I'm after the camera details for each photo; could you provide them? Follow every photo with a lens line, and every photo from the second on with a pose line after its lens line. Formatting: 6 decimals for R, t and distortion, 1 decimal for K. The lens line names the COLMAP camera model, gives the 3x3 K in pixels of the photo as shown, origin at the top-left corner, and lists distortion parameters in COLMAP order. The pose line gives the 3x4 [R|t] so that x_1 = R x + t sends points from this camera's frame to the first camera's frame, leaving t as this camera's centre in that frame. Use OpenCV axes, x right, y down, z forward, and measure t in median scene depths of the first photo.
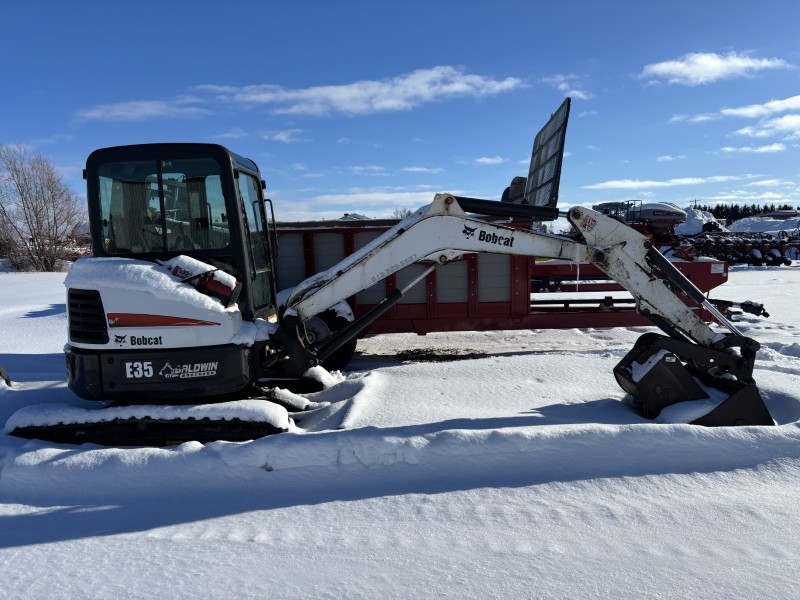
lens RADIAL K [[611.6, 0, 400.0], [0, 611.6, 300.0], [0, 0, 1]] dist [0.040953, -0.042297]
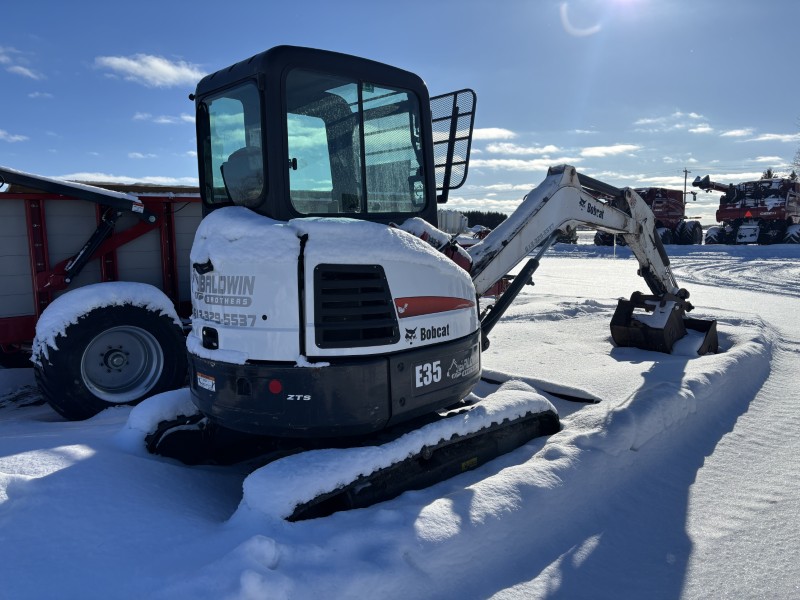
lens RADIAL K [[611.6, 0, 400.0], [0, 611.6, 300.0], [0, 0, 1]] dist [0.040953, -0.042297]
pose [[0.694918, -0.065531, 0.716097, -0.952620], [0.062058, 0.997589, 0.031067, 0.003143], [-0.716406, 0.022850, 0.697310, 0.524311]]
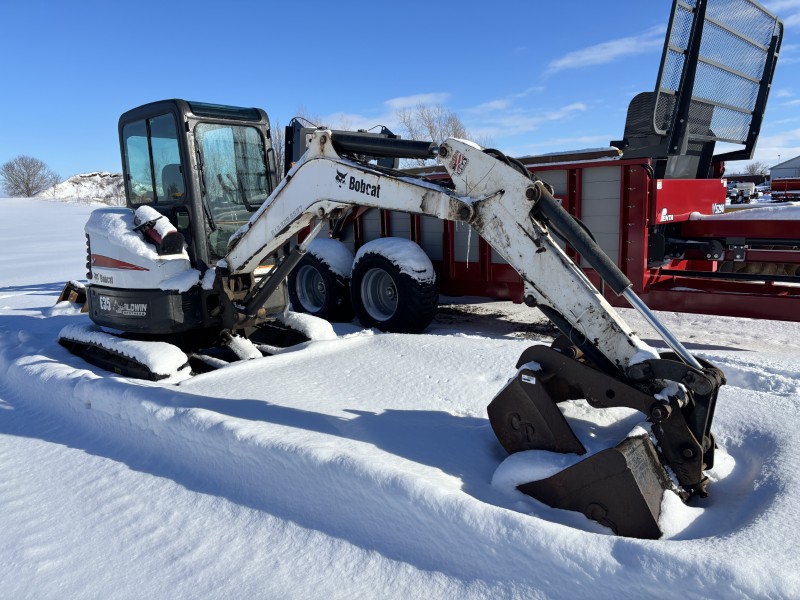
lens RADIAL K [[611.6, 0, 400.0], [0, 611.6, 300.0], [0, 0, 1]] dist [0.040953, -0.042297]
pose [[0.767962, 0.105009, -0.631829, 0.751810], [-0.048551, 0.993175, 0.106052, -0.045241], [0.638653, -0.050767, 0.767819, 0.456591]]
